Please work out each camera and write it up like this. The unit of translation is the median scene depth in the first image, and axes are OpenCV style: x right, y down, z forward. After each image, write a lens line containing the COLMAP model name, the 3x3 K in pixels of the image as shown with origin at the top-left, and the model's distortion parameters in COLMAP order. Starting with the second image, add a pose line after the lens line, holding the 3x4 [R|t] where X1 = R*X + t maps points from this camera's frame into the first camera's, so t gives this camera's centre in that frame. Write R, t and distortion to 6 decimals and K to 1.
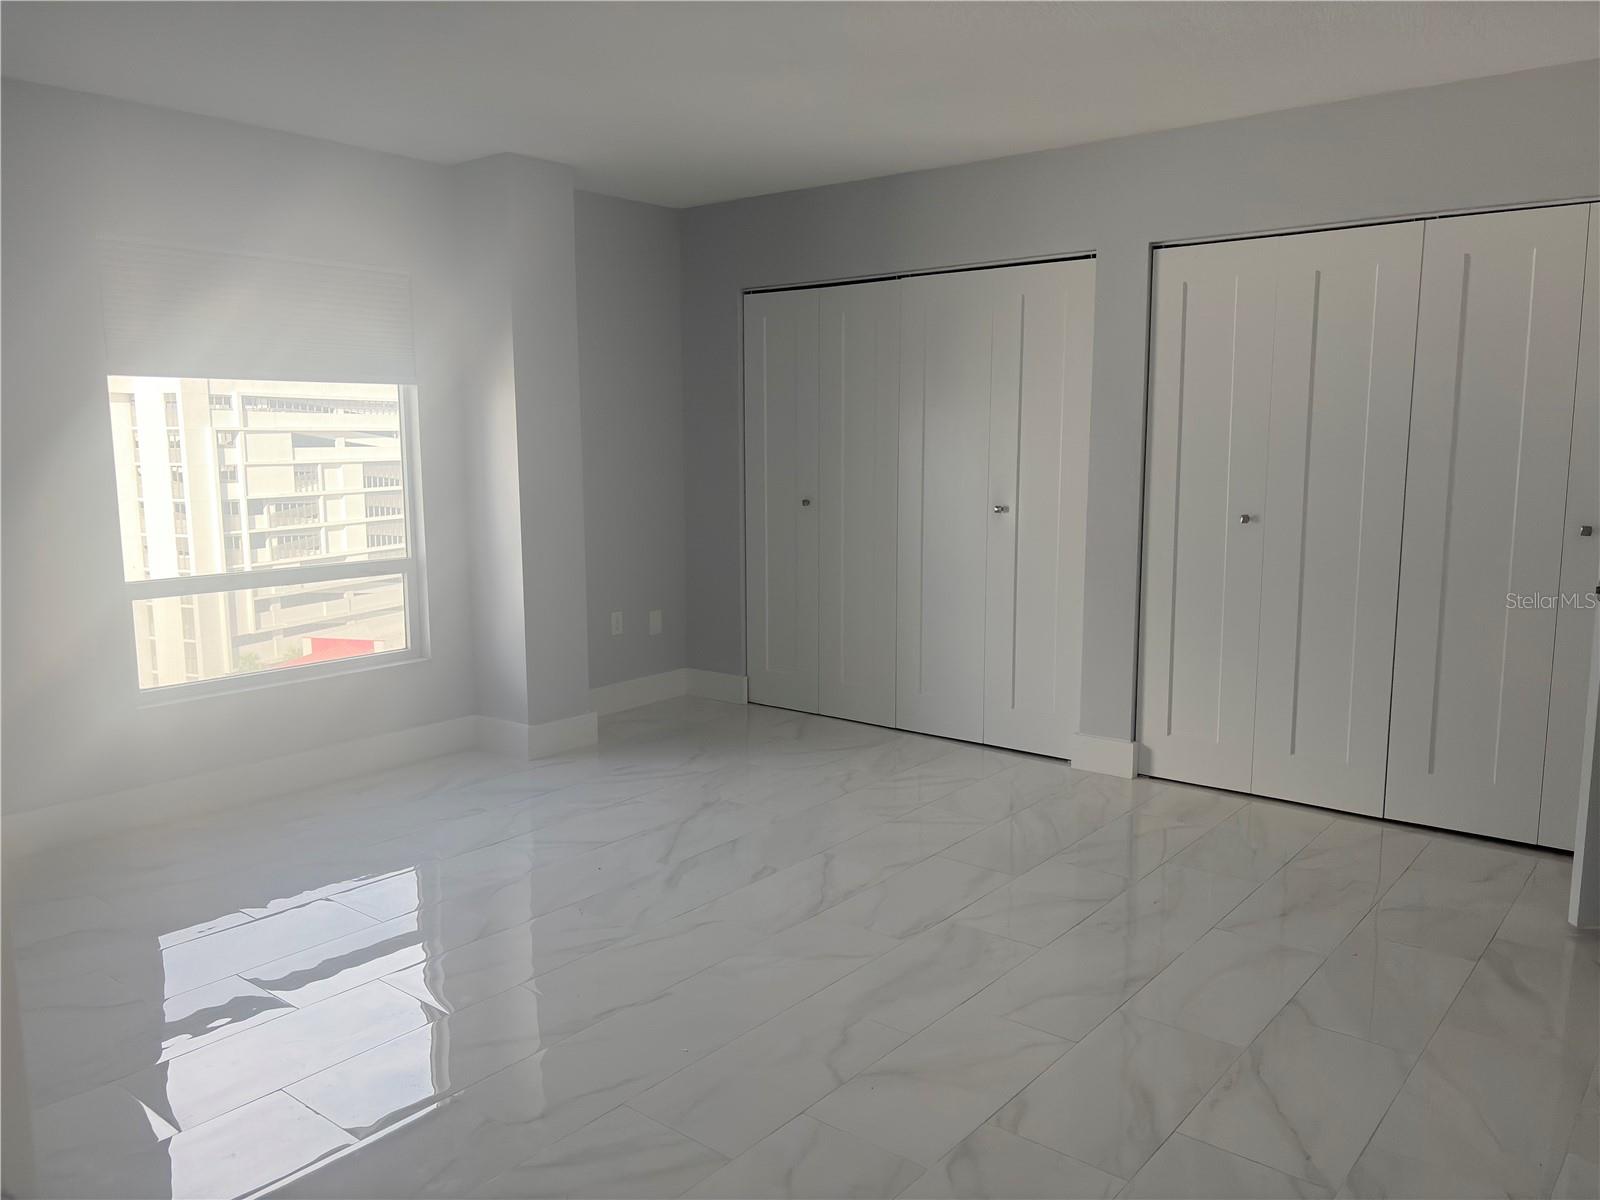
lens RADIAL K [[1227.8, 0, 800.0], [0, 1227.8, 600.0], [0, 0, 1]] dist [-0.003894, -0.005748]
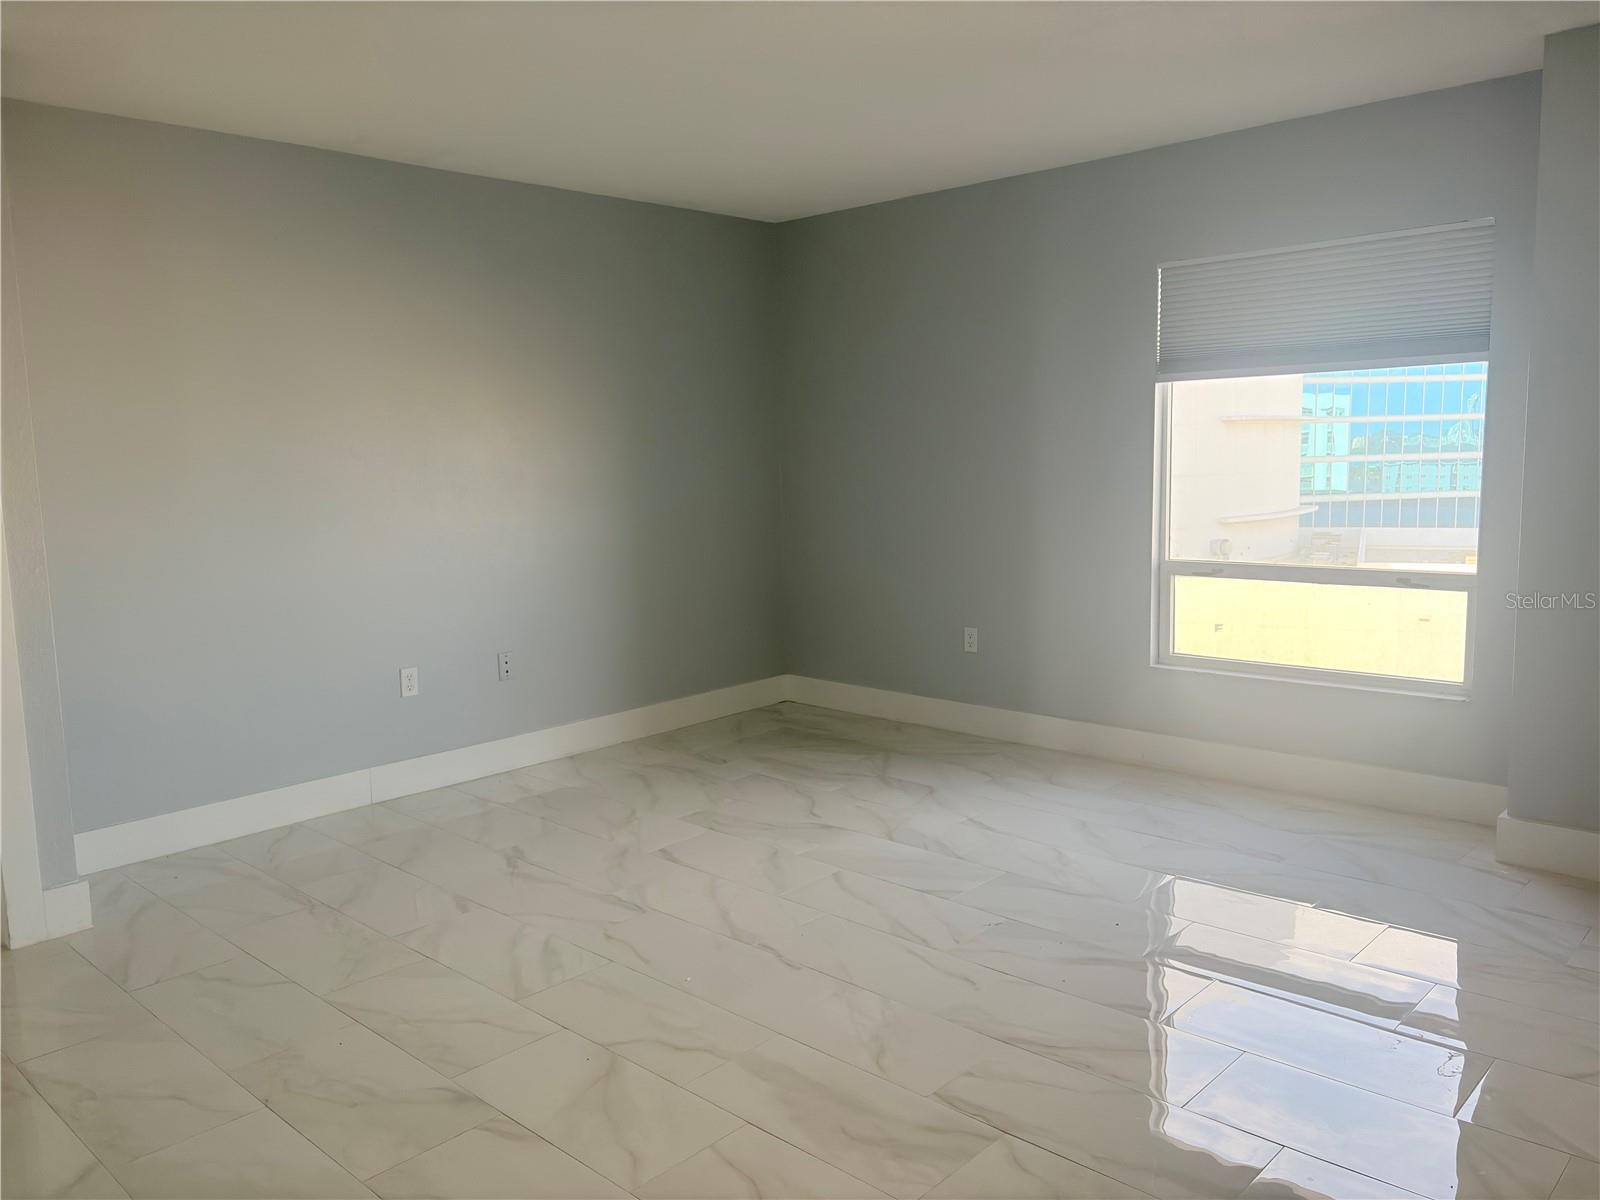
lens RADIAL K [[1204.8, 0, 800.0], [0, 1204.8, 600.0], [0, 0, 1]] dist [0.036222, 0.000112]
pose [[-0.074870, 0.130822, -0.988575, 0.630474], [-0.109433, 0.984292, 0.138544, -0.099022], [0.991170, 0.118555, -0.059378, 0.728100]]
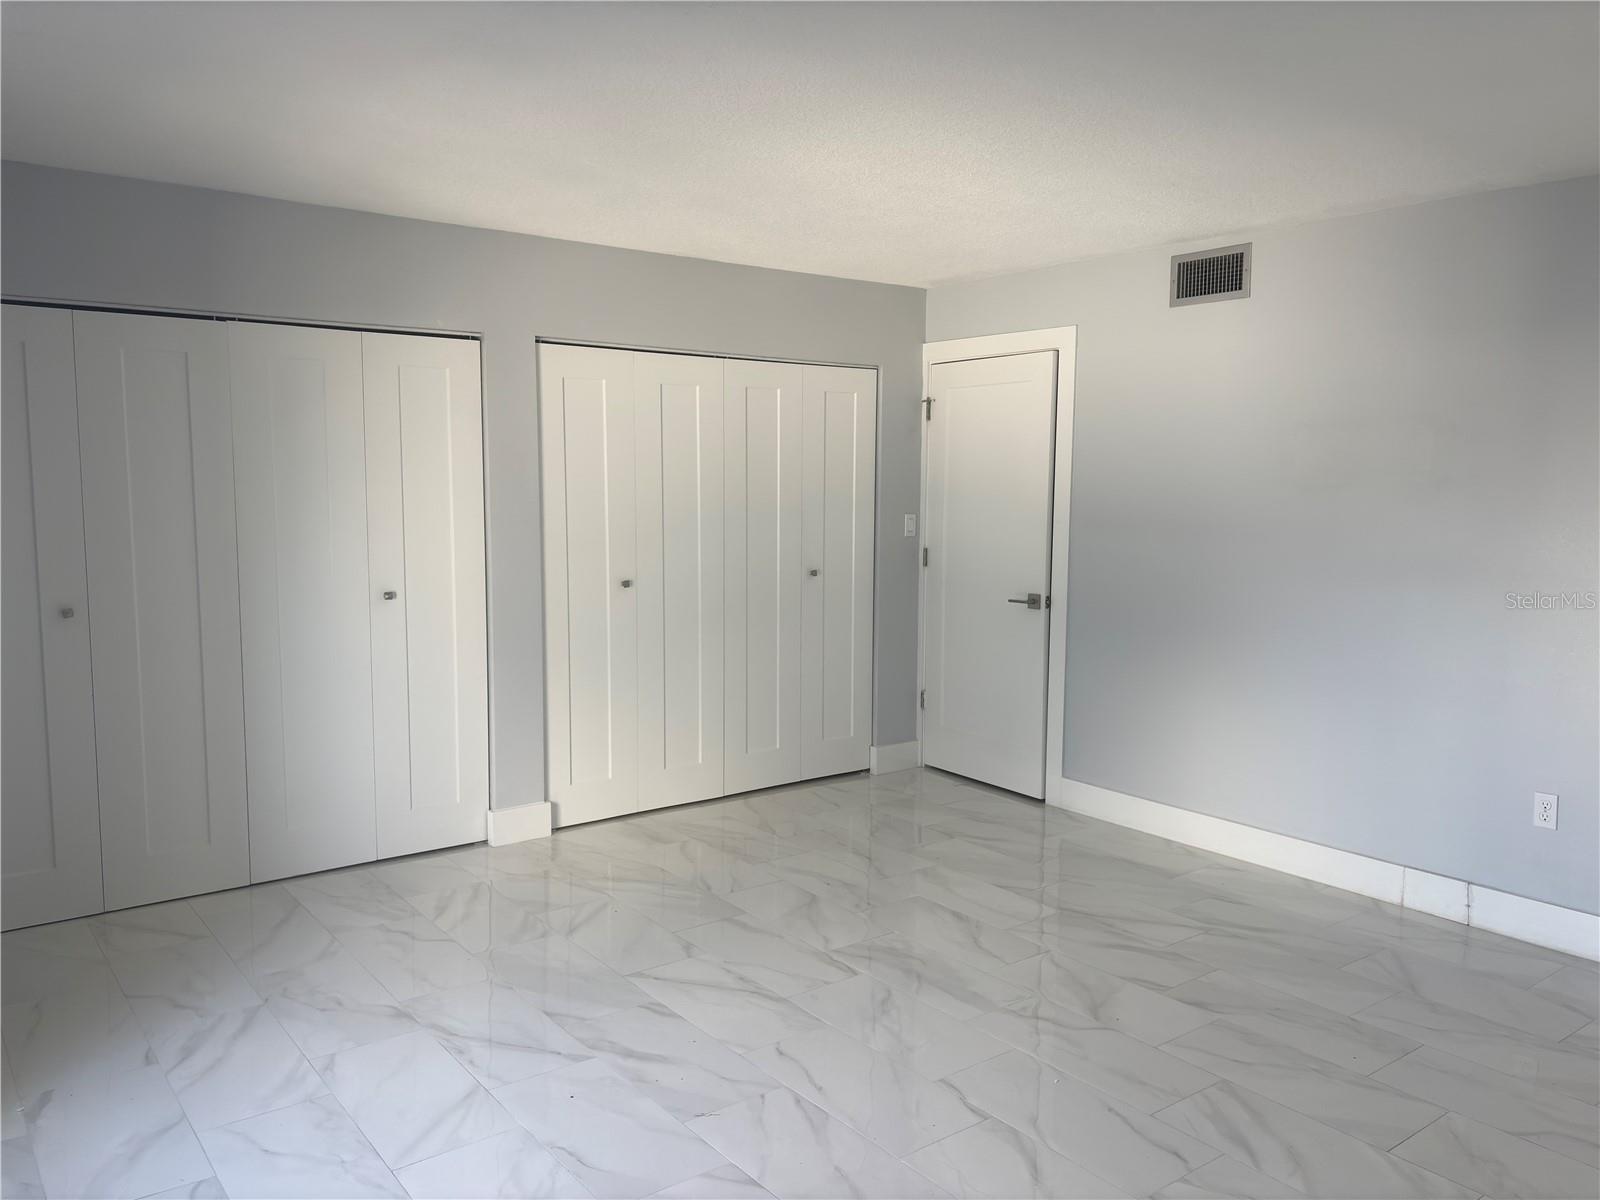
lens RADIAL K [[1203.3, 0, 804.4], [0, 1203.3, 603.9], [0, 0, 1]] dist [0.065596, -0.063262]
pose [[0.226330, -0.097933, 0.969115, -0.766699], [0.122174, 0.989930, 0.071504, -0.114667], [-0.966358, 0.102217, 0.236016, 0.590081]]
